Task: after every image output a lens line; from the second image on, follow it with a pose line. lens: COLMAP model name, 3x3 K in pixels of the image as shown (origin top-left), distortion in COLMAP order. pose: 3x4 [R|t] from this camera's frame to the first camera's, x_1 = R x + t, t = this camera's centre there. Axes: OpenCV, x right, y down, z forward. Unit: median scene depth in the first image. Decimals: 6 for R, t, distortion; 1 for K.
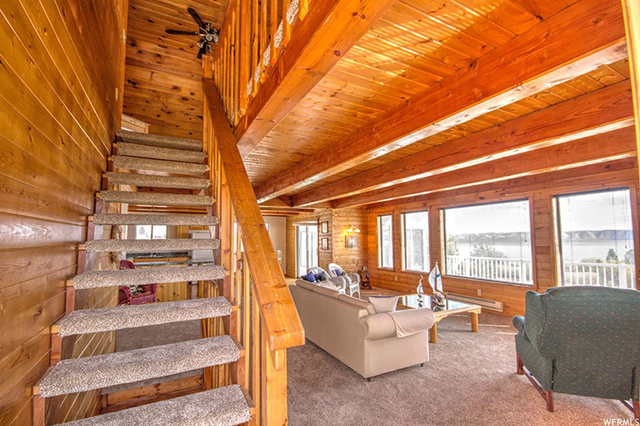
lens RADIAL K [[295.0, 0, 318.8], [0, 295.0, 219.6], [0, 0, 1]] dist [-0.000349, -0.003202]
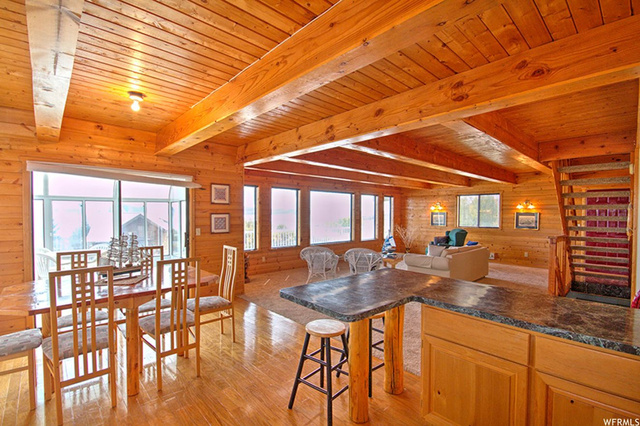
lens RADIAL K [[295.0, 0, 318.4], [0, 295.0, 210.8], [0, 0, 1]] dist [-0.000349, -0.003202]
pose [[-0.262548, 0.017038, 0.964769, -1.027225], [-0.065657, 0.997211, -0.035479, 0.119794], [-0.962683, -0.072659, -0.260697, 1.743489]]
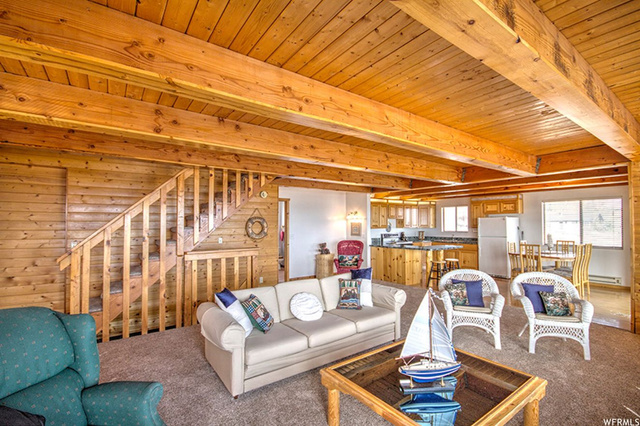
lens RADIAL K [[295.0, 0, 319.0], [0, 295.0, 219.3], [0, 0, 1]] dist [-0.000349, -0.003202]
pose [[0.138749, -0.009487, -0.990282, 0.753010], [0.065351, 0.997862, -0.000403, 0.037444], [0.988169, -0.064660, 0.139073, 0.765257]]
